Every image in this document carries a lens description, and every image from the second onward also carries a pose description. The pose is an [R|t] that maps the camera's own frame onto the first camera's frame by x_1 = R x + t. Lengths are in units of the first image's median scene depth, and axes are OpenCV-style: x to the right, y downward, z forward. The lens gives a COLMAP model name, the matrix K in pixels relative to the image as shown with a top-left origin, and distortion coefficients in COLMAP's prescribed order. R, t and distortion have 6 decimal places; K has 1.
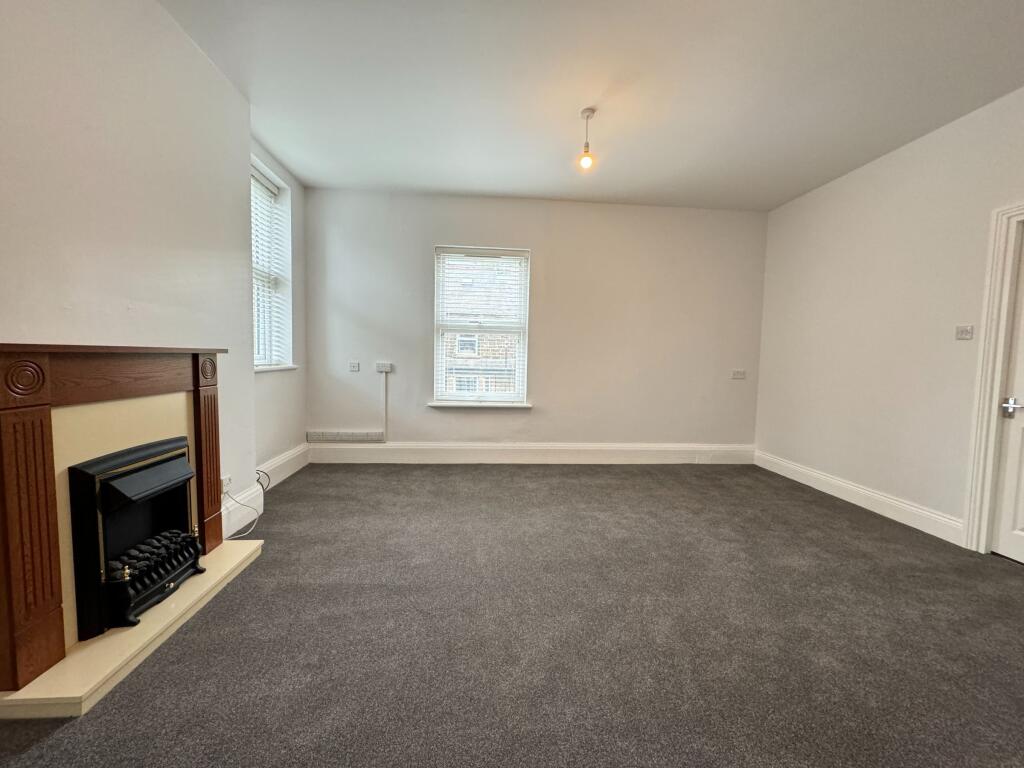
lens RADIAL K [[398.6, 0, 512.0], [0, 398.6, 384.0], [0, 0, 1]] dist [0.000362, 0.000035]
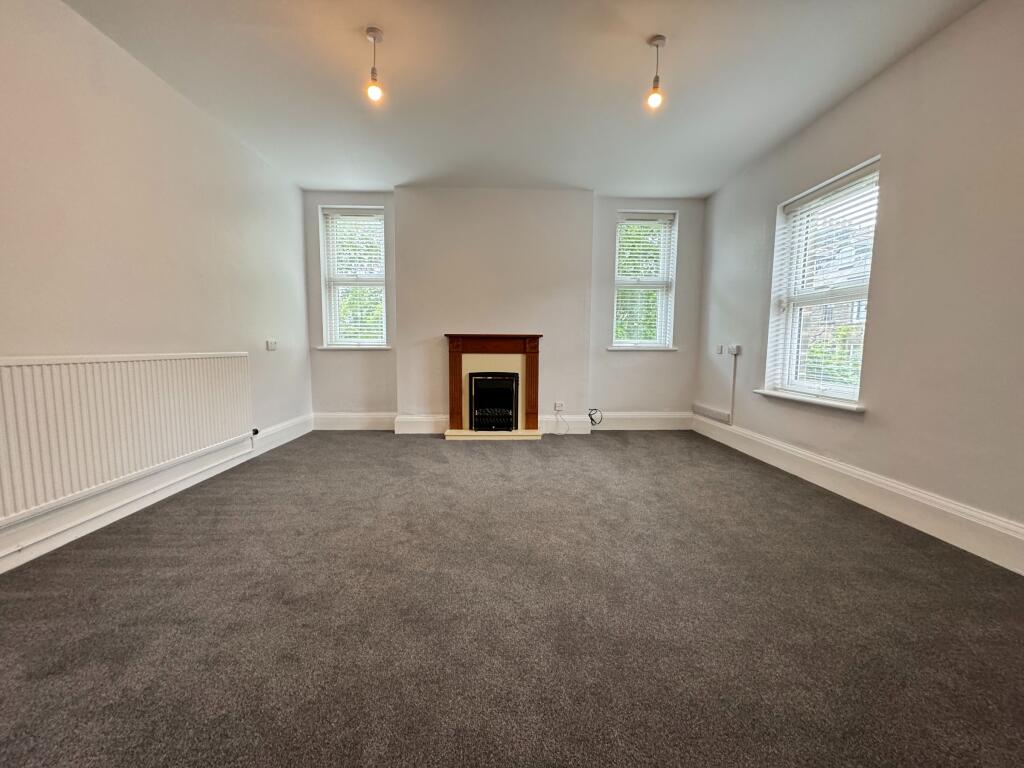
lens RADIAL K [[412.2, 0, 512.0], [0, 412.2, 384.0], [0, 0, 1]] dist [0.000509, 0.000001]
pose [[-0.011728, 0.070259, -0.997460, 0.725955], [-0.076428, 0.994547, 0.070952, 0.013162], [0.997006, 0.077066, -0.006294, 0.461069]]
